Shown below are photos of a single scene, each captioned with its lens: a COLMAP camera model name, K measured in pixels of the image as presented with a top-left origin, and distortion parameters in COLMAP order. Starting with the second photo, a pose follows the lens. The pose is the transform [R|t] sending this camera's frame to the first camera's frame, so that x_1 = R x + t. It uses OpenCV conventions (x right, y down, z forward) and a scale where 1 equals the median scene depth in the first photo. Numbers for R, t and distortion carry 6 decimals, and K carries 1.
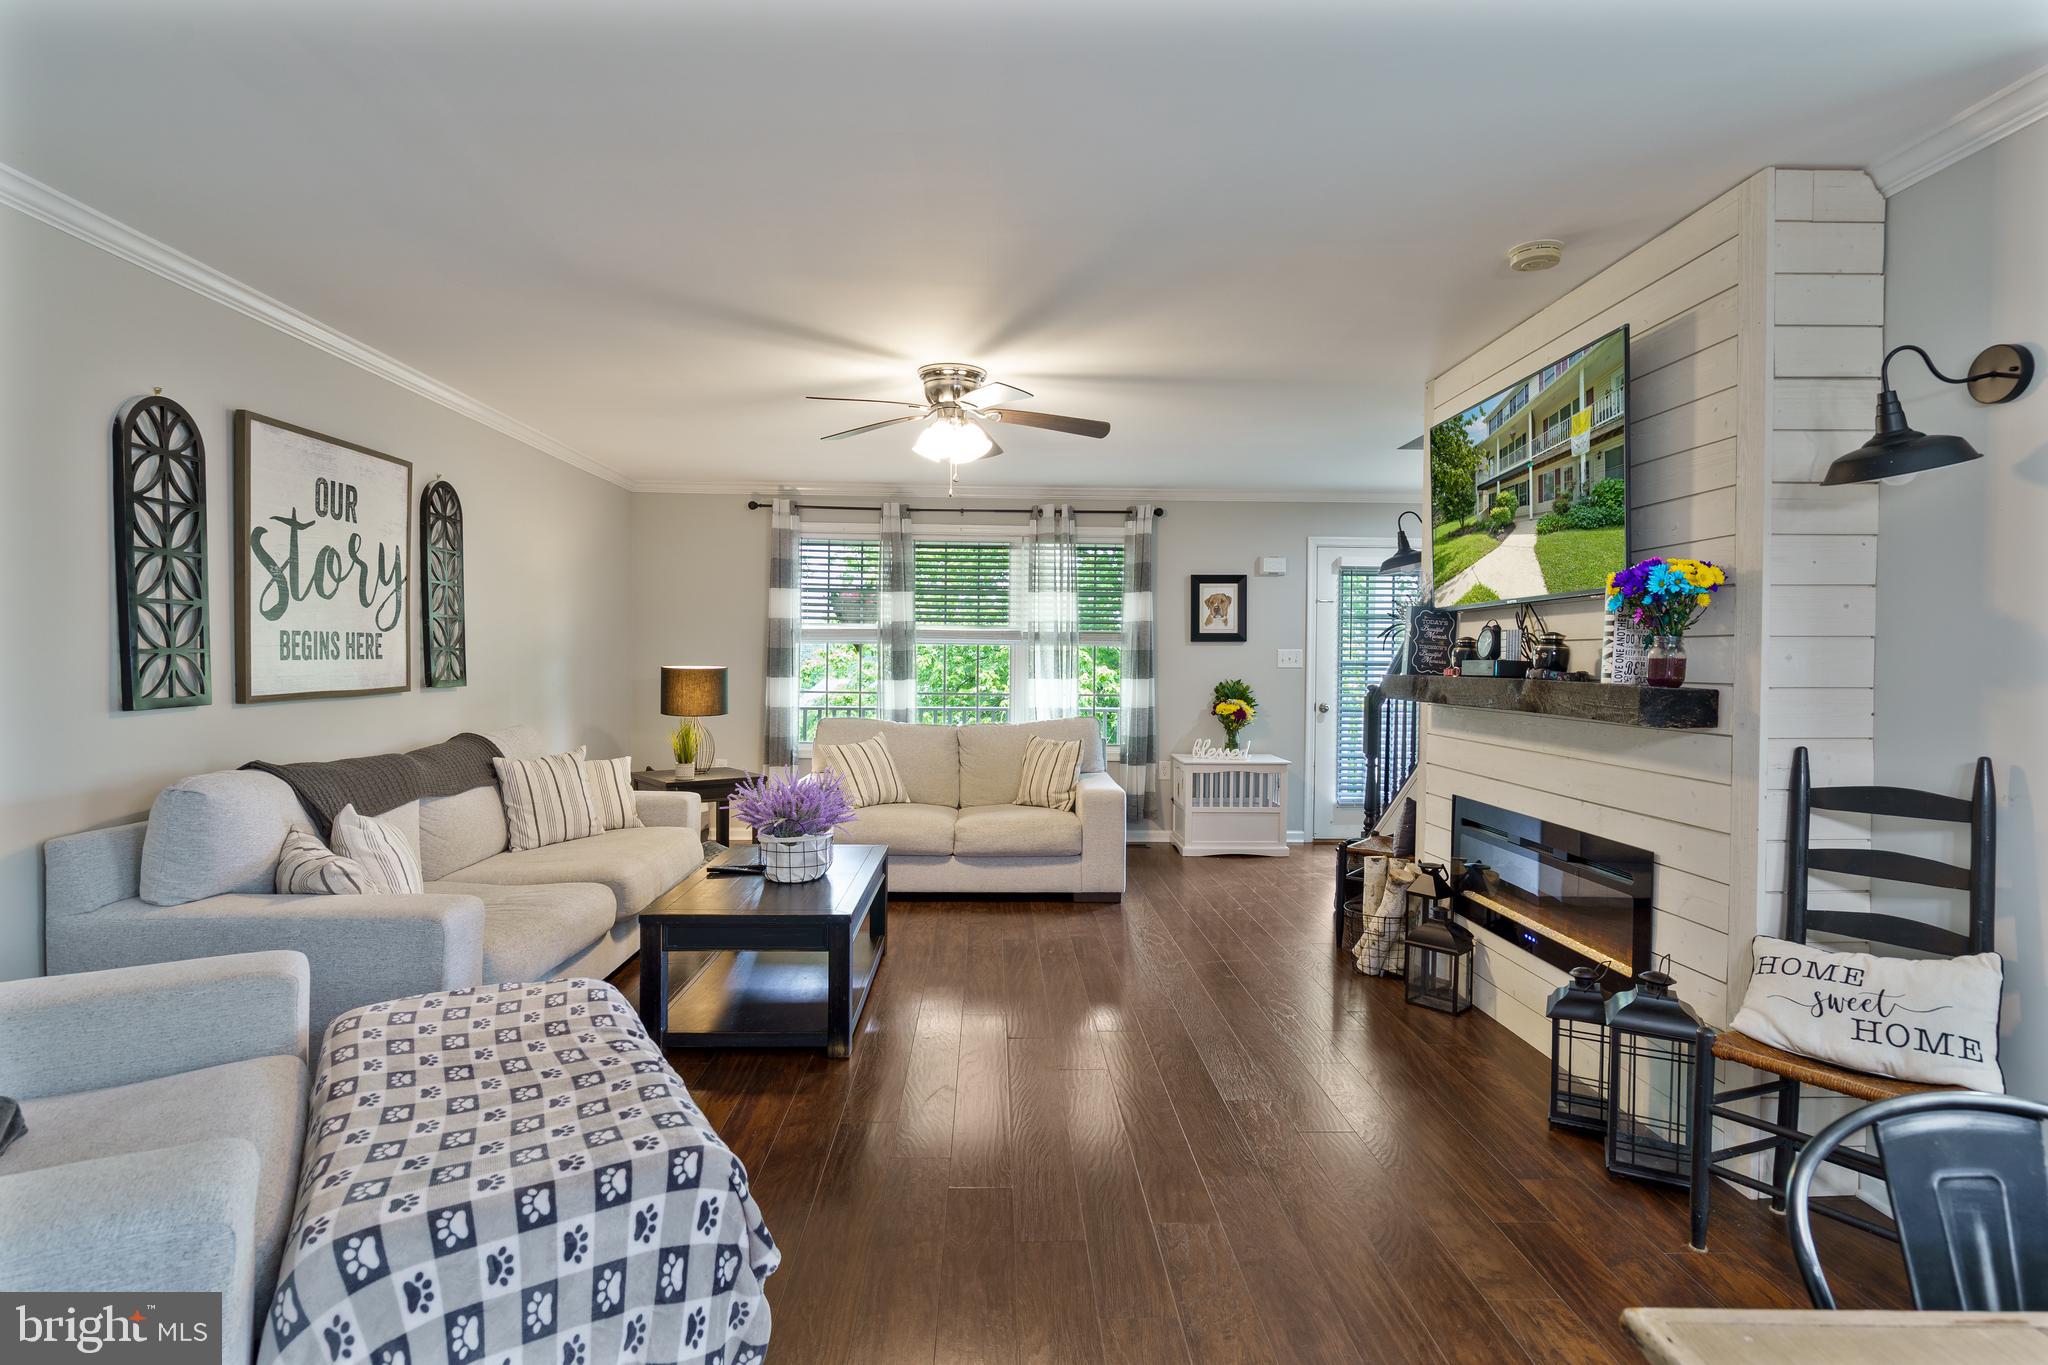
lens RADIAL K [[1025.8, 0, 1016.7], [0, 1025.8, 669.3], [0, 0, 1]] dist [0.000279, 0.000526]
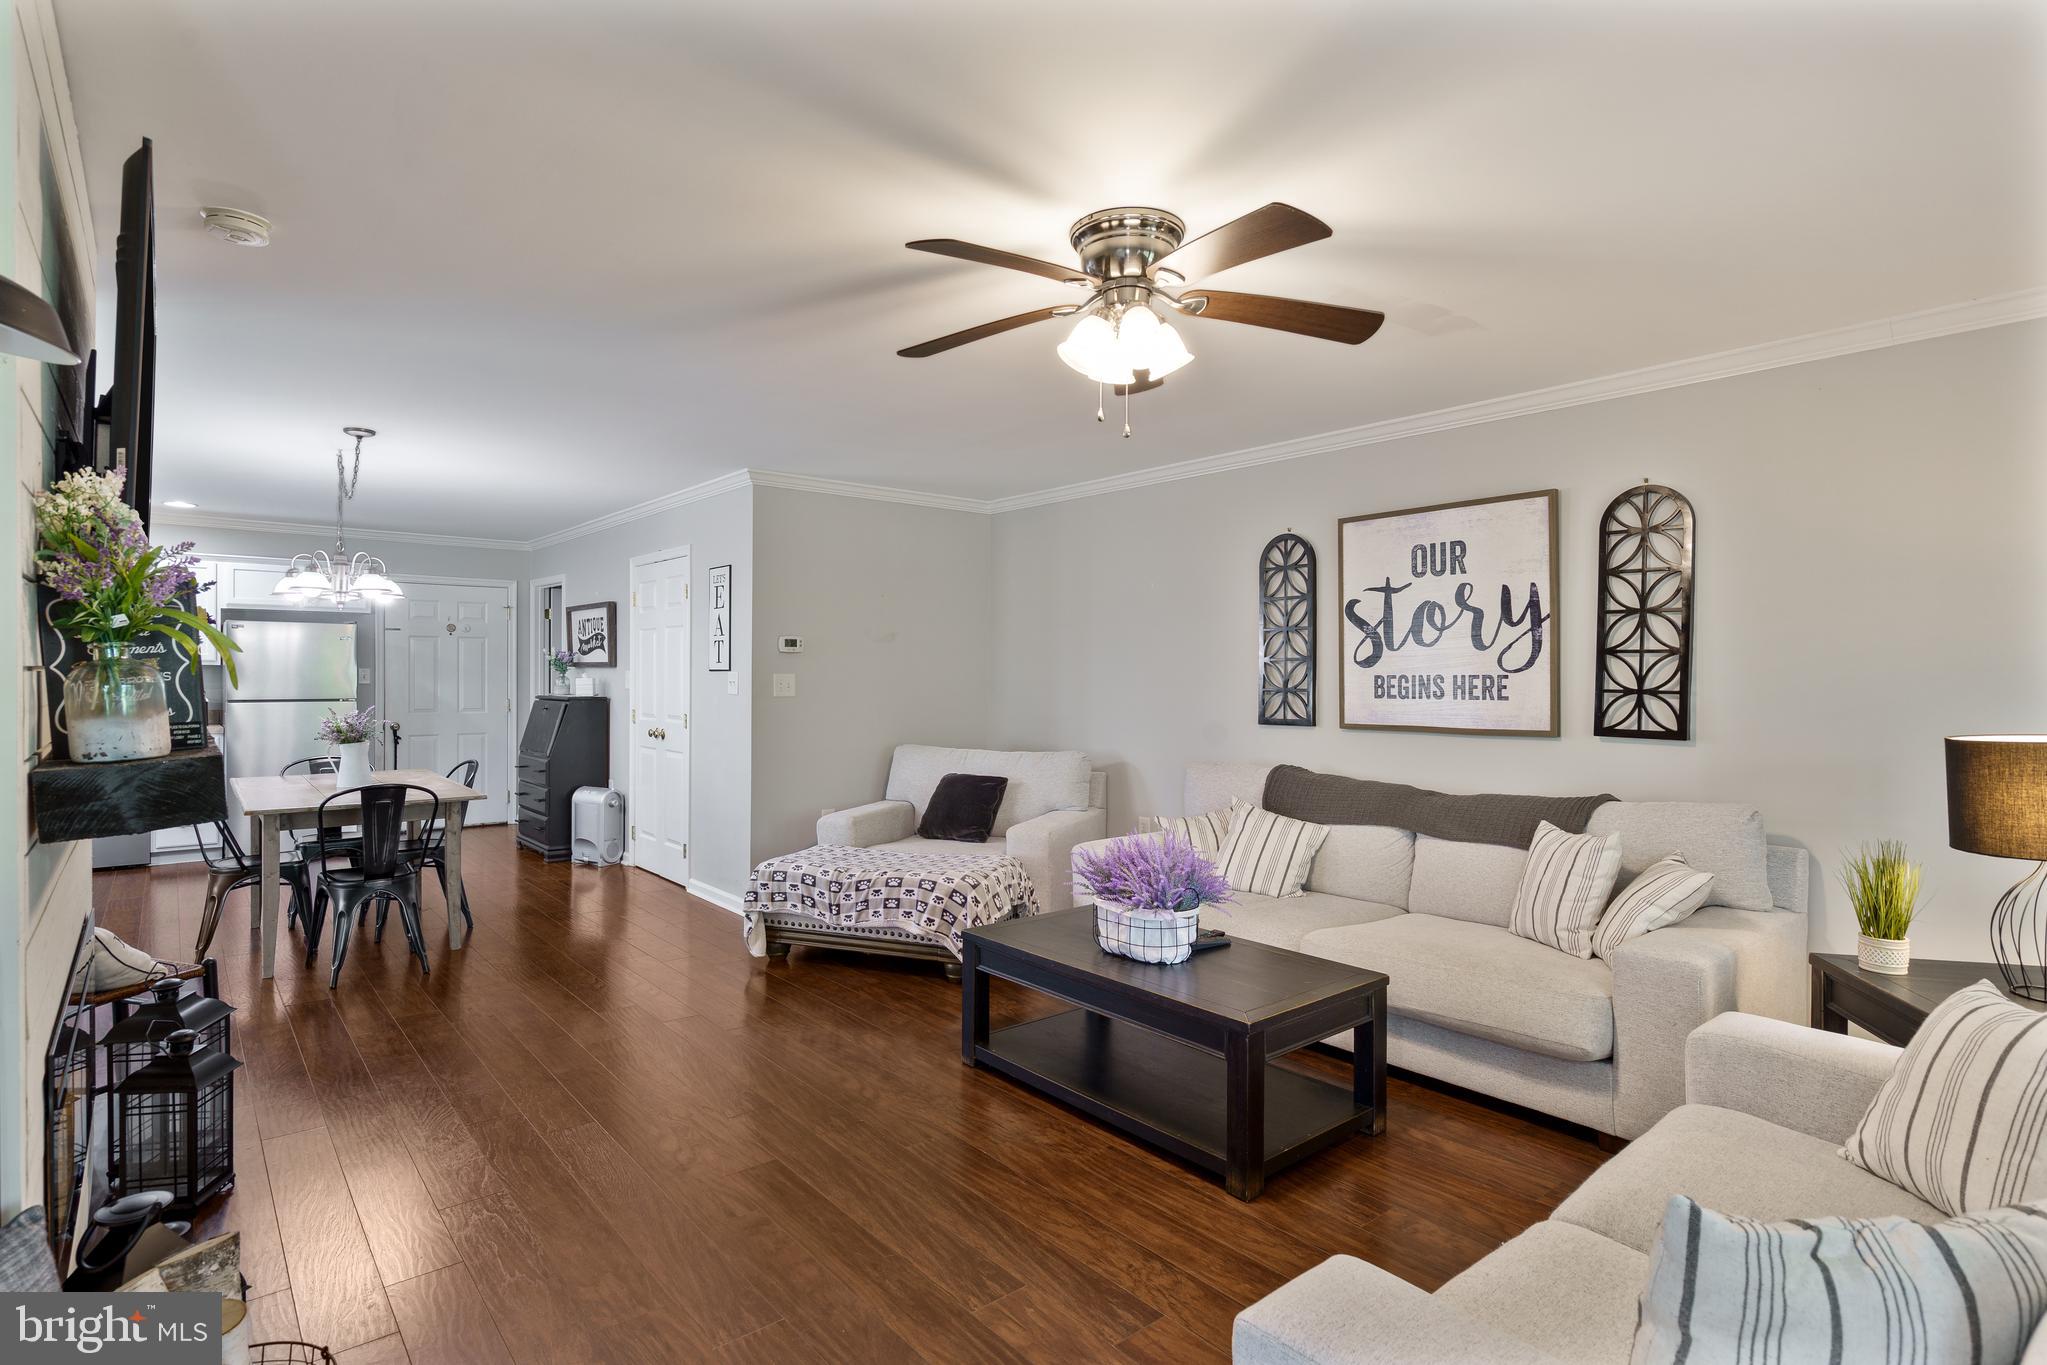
lens RADIAL K [[1025.3, 0, 1016.2], [0, 1025.3, 669.3], [0, 0, 1]] dist [0.000279, 0.000526]
pose [[-0.796085, -0.014422, -0.605013, 0.398637], [-0.019504, 0.999808, 0.001831, -0.036540], [0.604871, 0.013257, -0.796213, 1.654337]]
